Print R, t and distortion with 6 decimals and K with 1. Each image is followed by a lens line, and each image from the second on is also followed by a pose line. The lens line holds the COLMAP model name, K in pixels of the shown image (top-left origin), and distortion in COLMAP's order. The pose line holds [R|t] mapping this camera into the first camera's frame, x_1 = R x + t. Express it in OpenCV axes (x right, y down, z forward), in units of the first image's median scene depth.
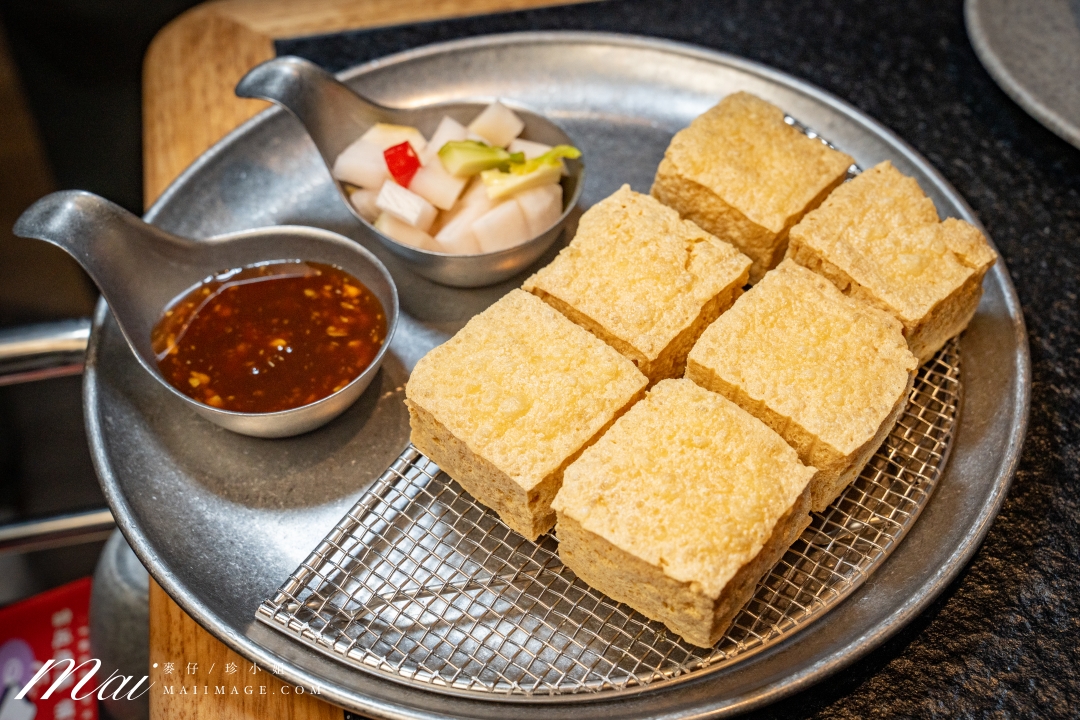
lens RADIAL K [[1469.2, 0, 540.0], [0, 1469.2, 360.0], [0, 0, 1]] dist [0.008696, 0.044516]
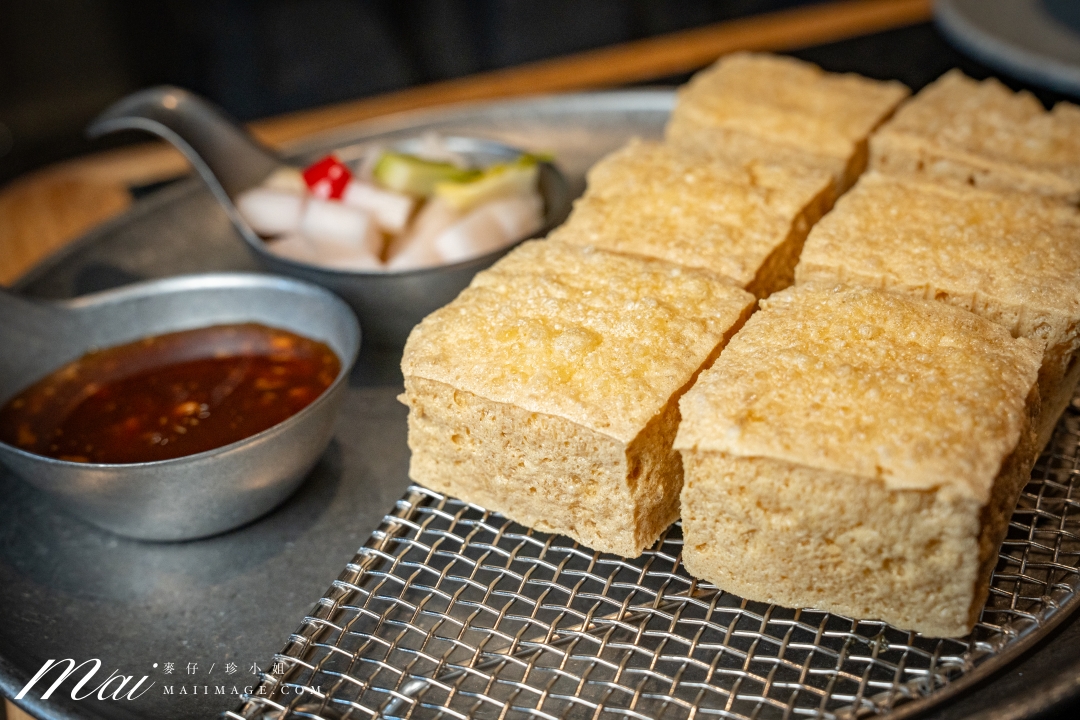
lens RADIAL K [[1469.2, 0, 540.0], [0, 1469.2, 360.0], [0, 0, 1]] dist [0.008696, 0.044516]
pose [[0.979604, -0.140598, 0.143553, -0.121109], [0.179681, 0.932732, -0.312610, 0.227319], [-0.089944, 0.332028, 0.938972, 0.363799]]
